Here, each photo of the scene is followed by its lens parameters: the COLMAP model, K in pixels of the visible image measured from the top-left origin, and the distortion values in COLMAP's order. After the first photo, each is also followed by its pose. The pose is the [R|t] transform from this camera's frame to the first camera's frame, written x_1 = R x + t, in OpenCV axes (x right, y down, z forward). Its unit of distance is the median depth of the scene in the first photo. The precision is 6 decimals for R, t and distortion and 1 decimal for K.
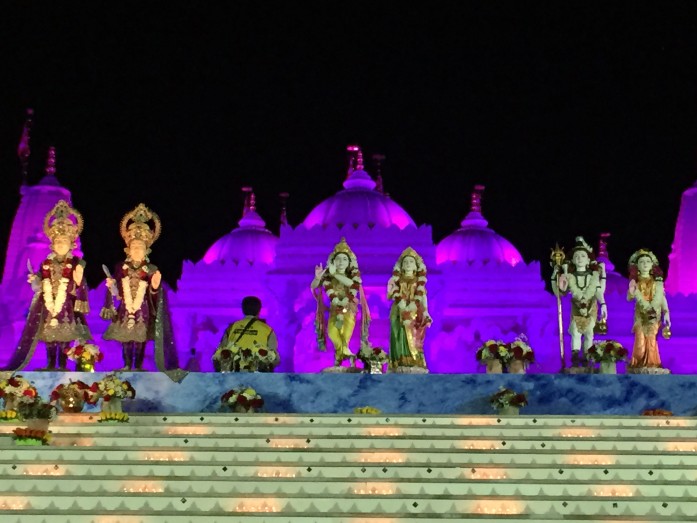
lens RADIAL K [[1634.8, 0, 348.0], [0, 1634.8, 262.2], [0, 0, 1]] dist [-0.015312, 0.000000]
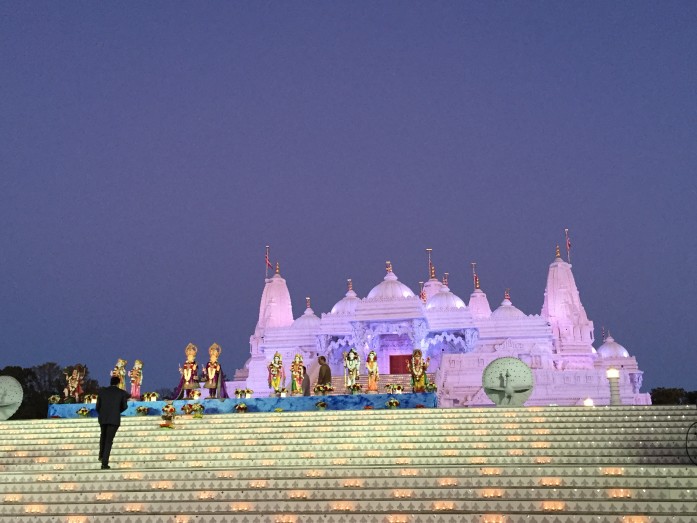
lens RADIAL K [[768.7, 0, 349.5], [0, 768.7, 261.0], [0, 0, 1]] dist [0.094954, 0.000000]
pose [[0.988786, -0.060170, -0.136684, 0.348397], [0.056120, 0.997869, -0.033298, -0.131320], [0.138396, 0.025254, 0.990055, -0.442422]]
